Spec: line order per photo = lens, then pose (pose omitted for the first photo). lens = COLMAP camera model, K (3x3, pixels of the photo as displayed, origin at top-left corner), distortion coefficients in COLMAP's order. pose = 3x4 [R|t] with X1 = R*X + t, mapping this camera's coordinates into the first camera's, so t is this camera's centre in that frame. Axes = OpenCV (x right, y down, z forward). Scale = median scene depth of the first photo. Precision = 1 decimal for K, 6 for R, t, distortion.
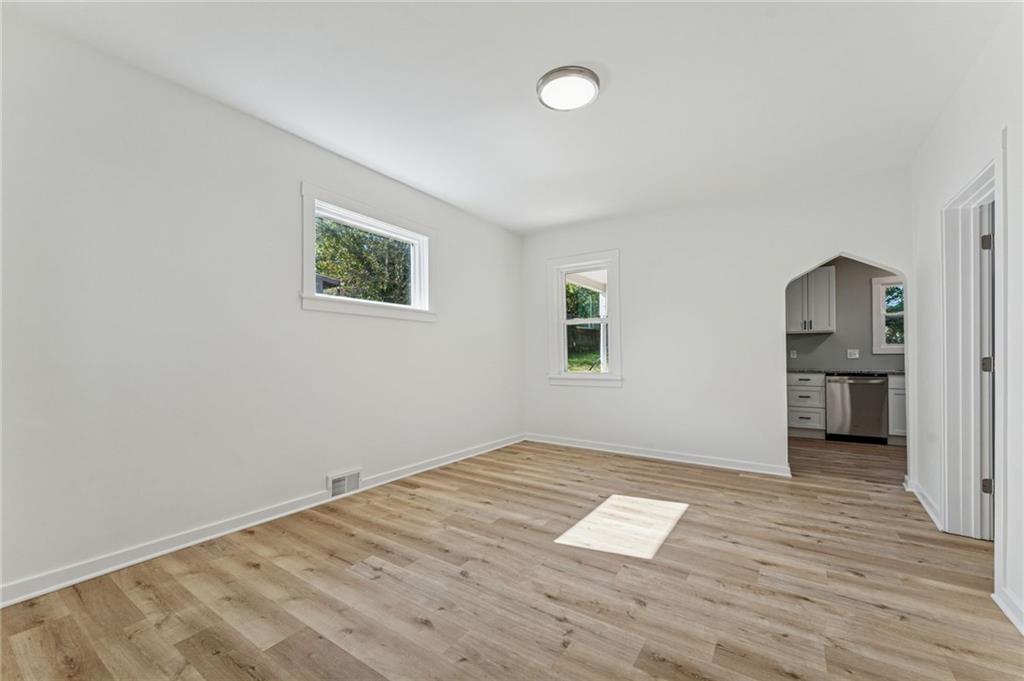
lens RADIAL K [[414.6, 0, 498.6], [0, 414.6, 357.3], [0, 0, 1]] dist [-0.001782, -0.000140]
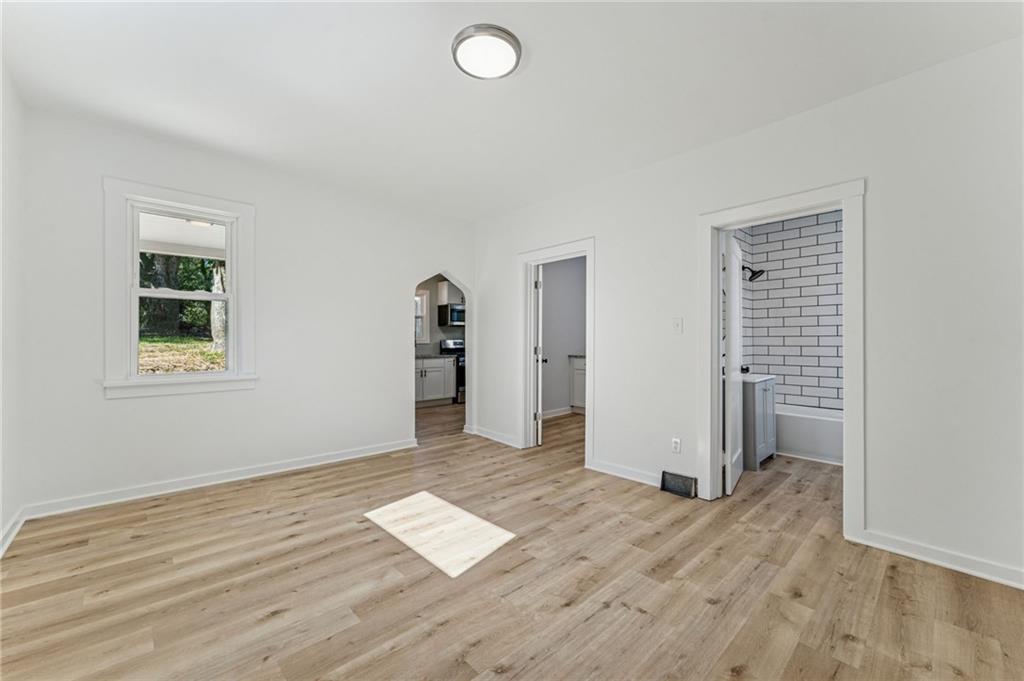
lens RADIAL K [[414.6, 0, 509.2], [0, 414.6, 336.7], [0, 0, 1]] dist [-0.001782, -0.000140]
pose [[0.203203, 0.016466, 0.978998, -0.530510], [0.003964, 0.999837, -0.017639, -0.011963], [-0.979129, 0.007465, 0.203105, 0.588577]]
